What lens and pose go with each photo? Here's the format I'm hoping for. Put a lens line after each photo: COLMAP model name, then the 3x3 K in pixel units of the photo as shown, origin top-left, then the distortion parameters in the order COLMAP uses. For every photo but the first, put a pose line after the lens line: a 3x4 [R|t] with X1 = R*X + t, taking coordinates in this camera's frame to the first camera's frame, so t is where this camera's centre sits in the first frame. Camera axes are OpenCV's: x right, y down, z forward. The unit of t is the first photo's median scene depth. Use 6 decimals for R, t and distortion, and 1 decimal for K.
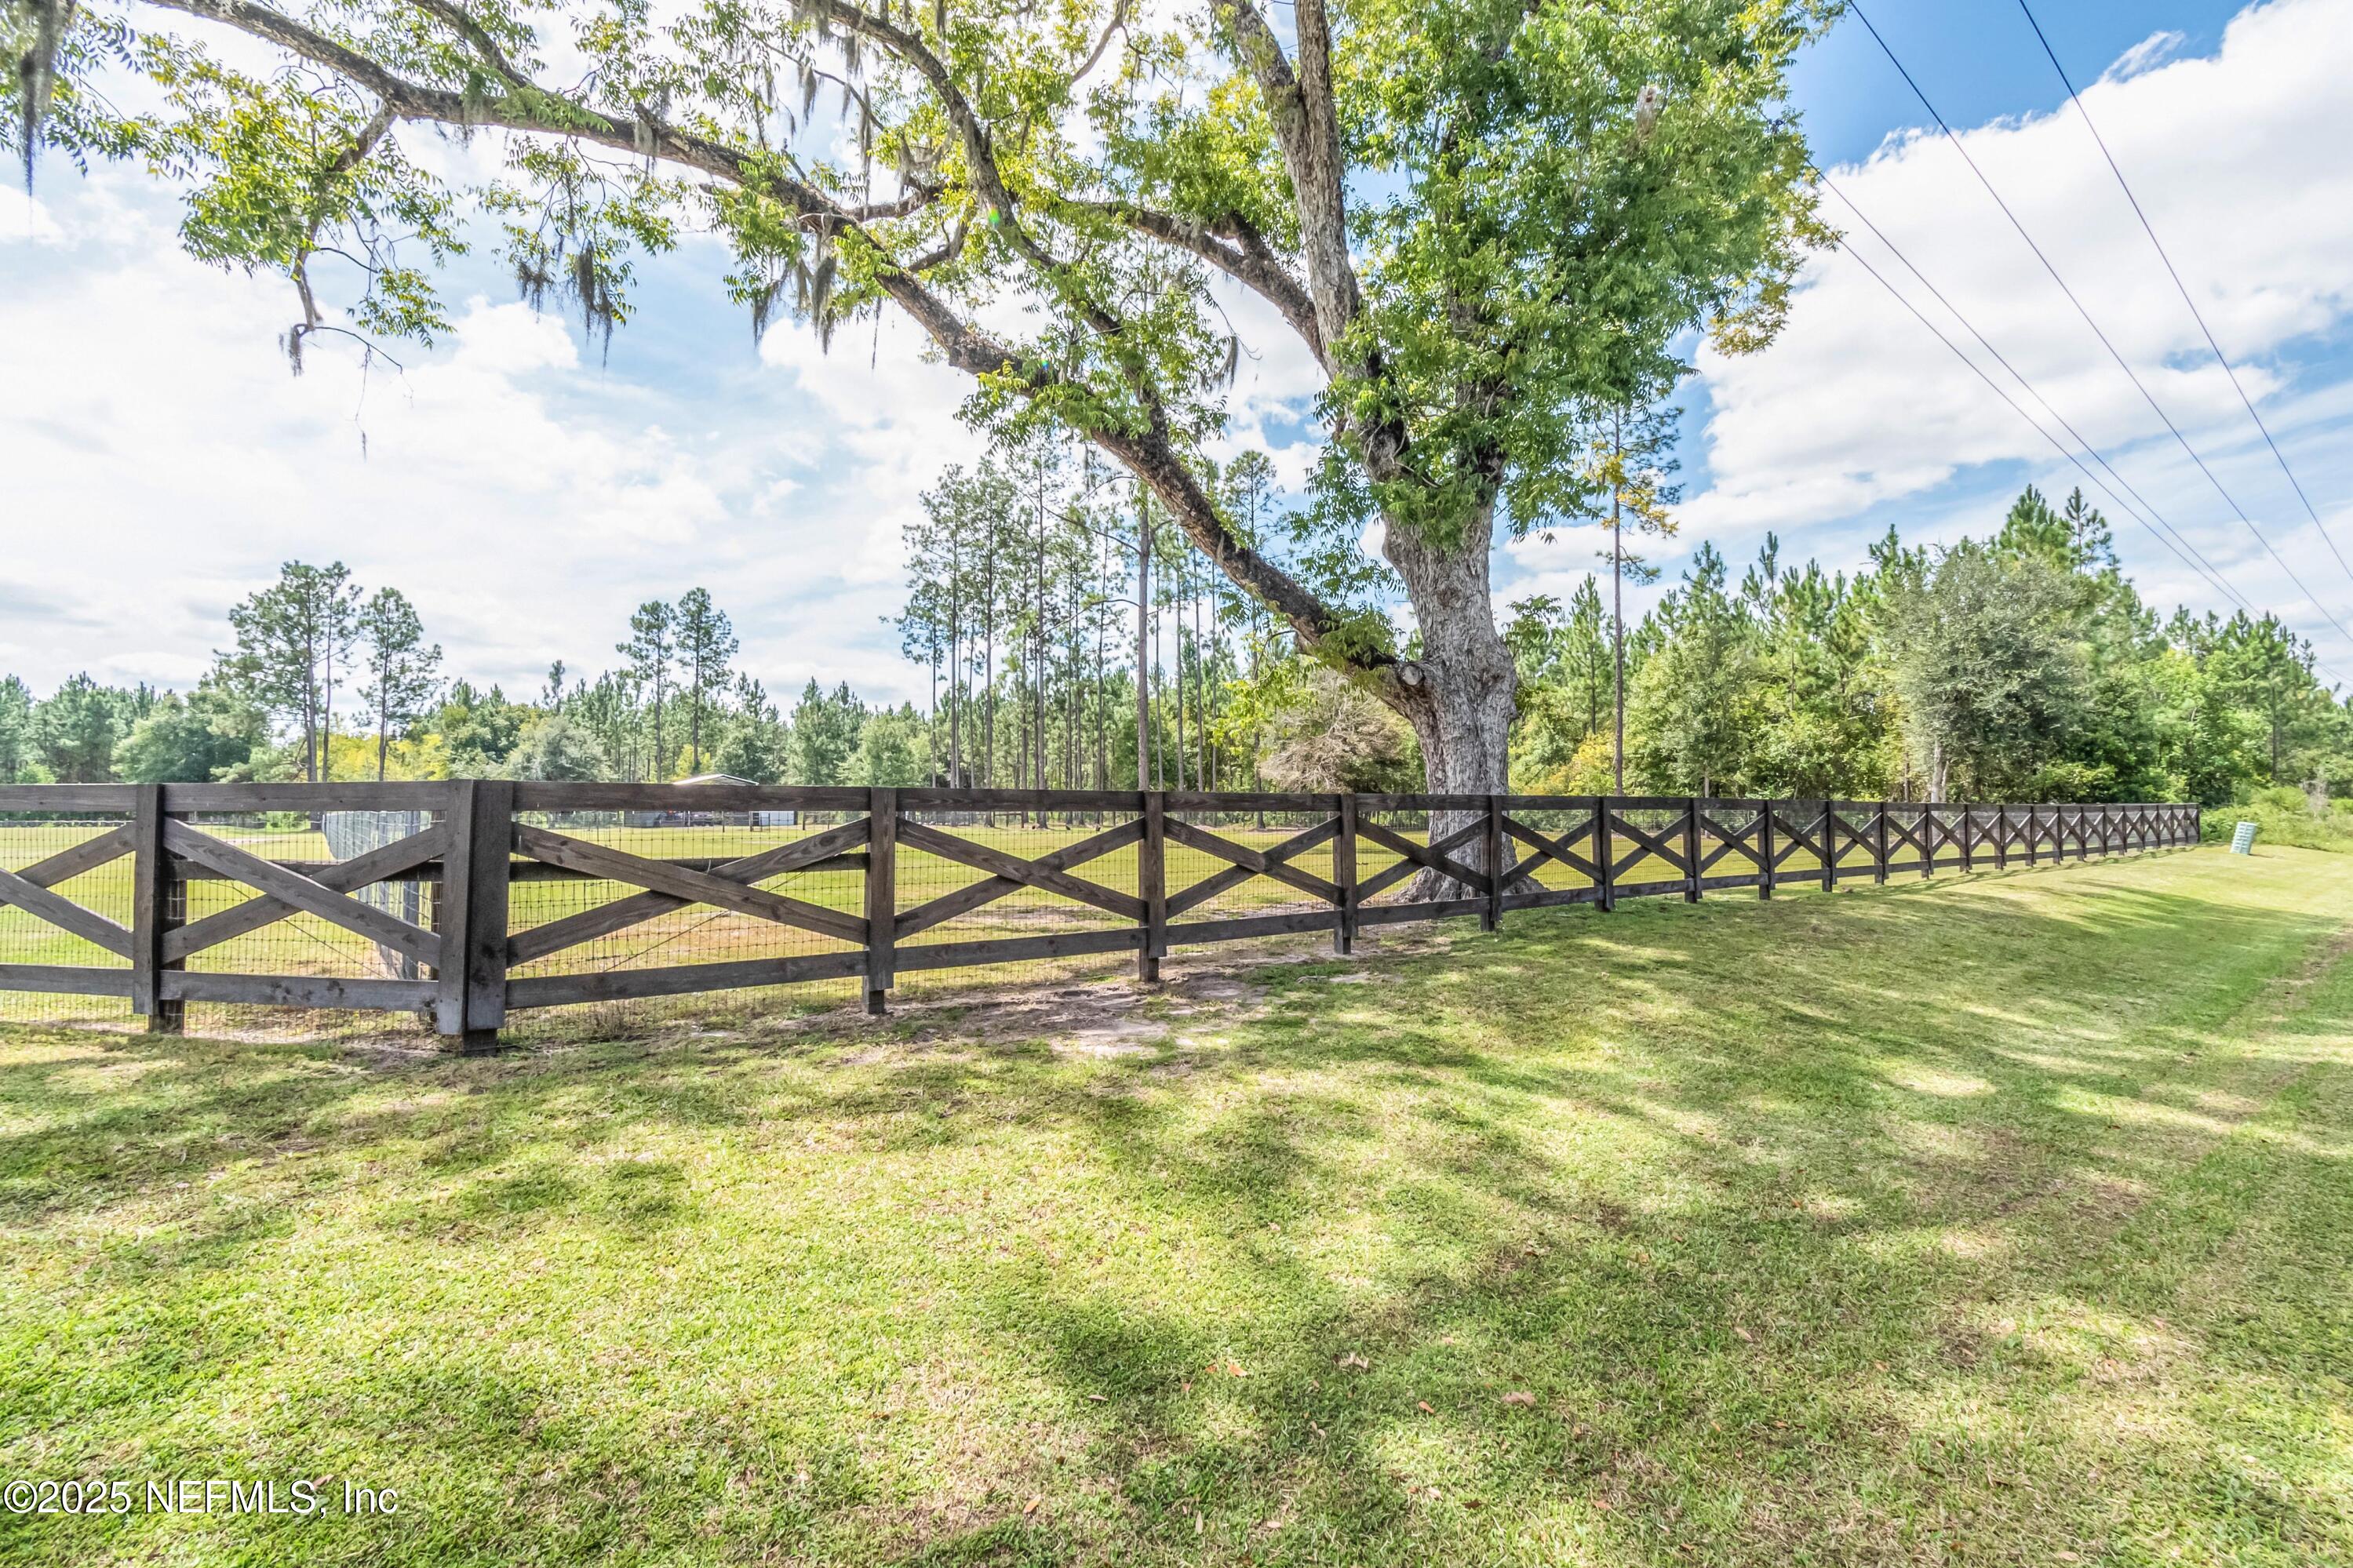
lens RADIAL K [[1054.5, 0, 1191.7], [0, 1054.5, 784.0], [0, 0, 1]] dist [0.000794, -0.001390]
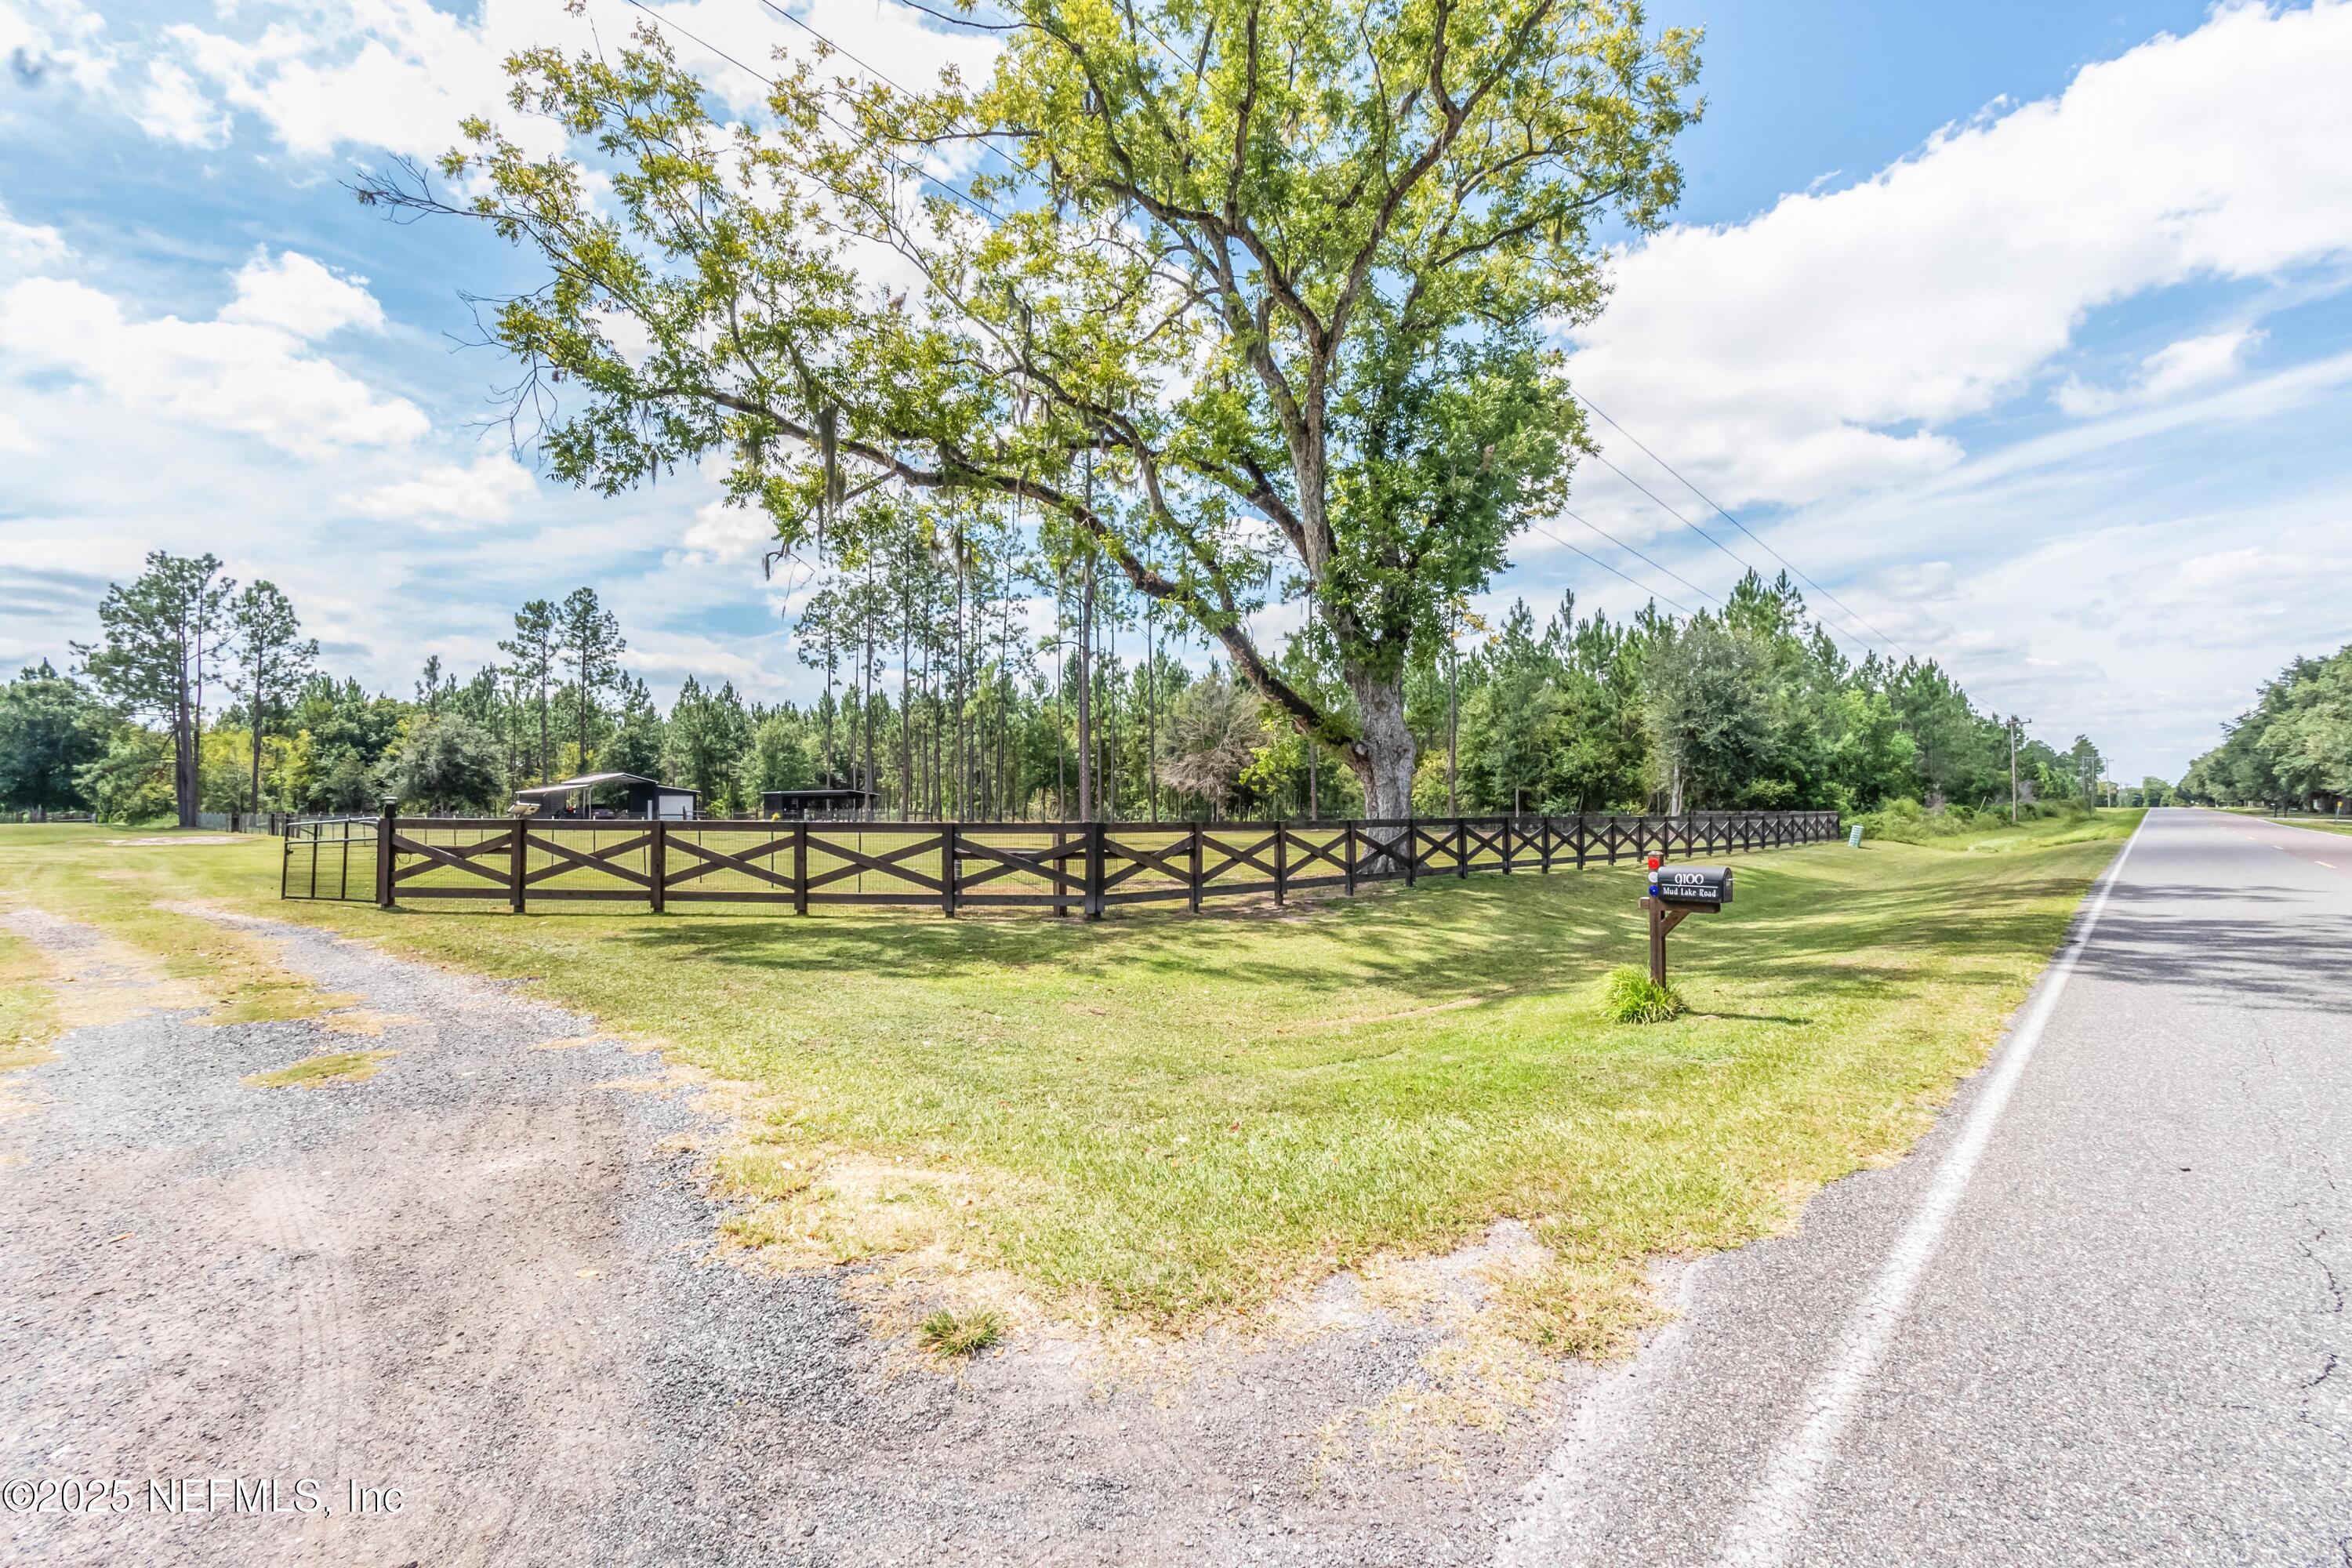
lens RADIAL K [[1039.7, 0, 1197.6], [0, 1039.7, 784.8], [0, 0, 1]] dist [-0.003253, -0.000942]
pose [[0.988097, 0.006826, 0.153682, -0.083956], [-0.007581, 0.999962, 0.004327, -0.011796], [-0.153647, -0.005441, 0.988111, -0.176303]]
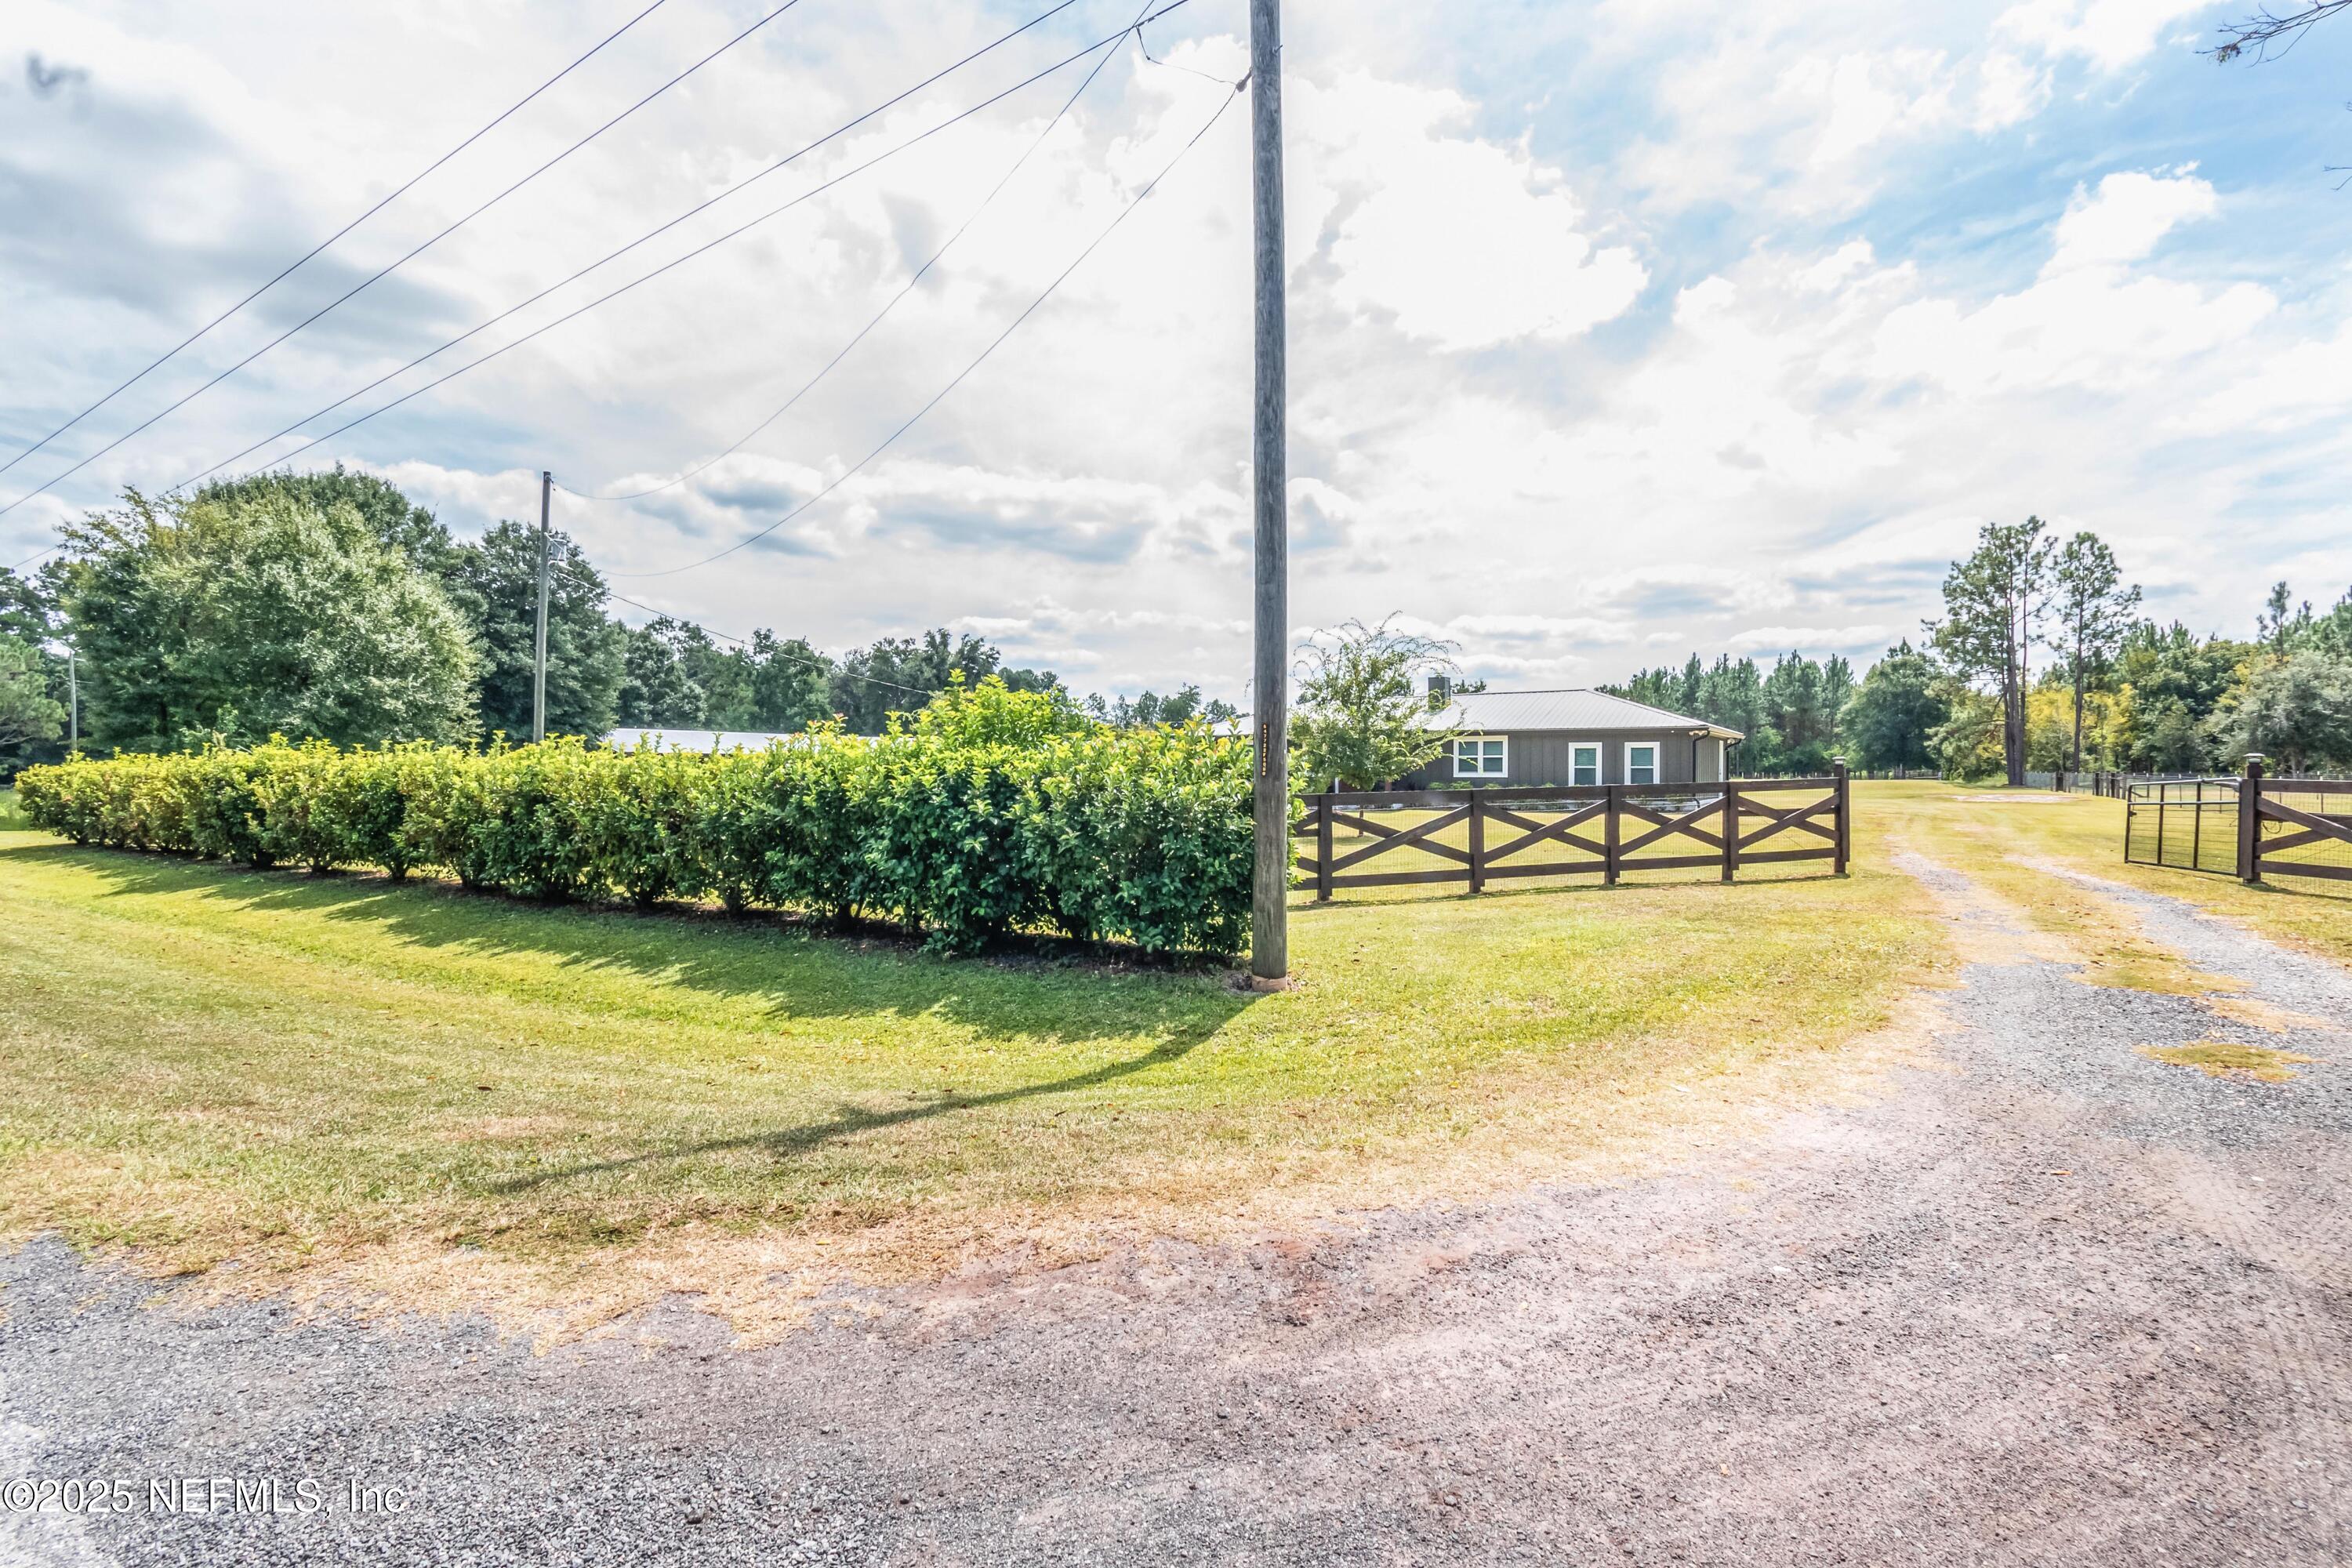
lens RADIAL K [[1125.0, 0, 1192.0], [0, 1125.0, 783.2], [0, 0, 1]] dist [0.003923, -0.004486]
pose [[0.318167, 0.019512, -0.947834, -0.089799], [0.022380, 0.999355, 0.028085, -0.011612], [0.947771, -0.030148, 0.317525, -0.179653]]
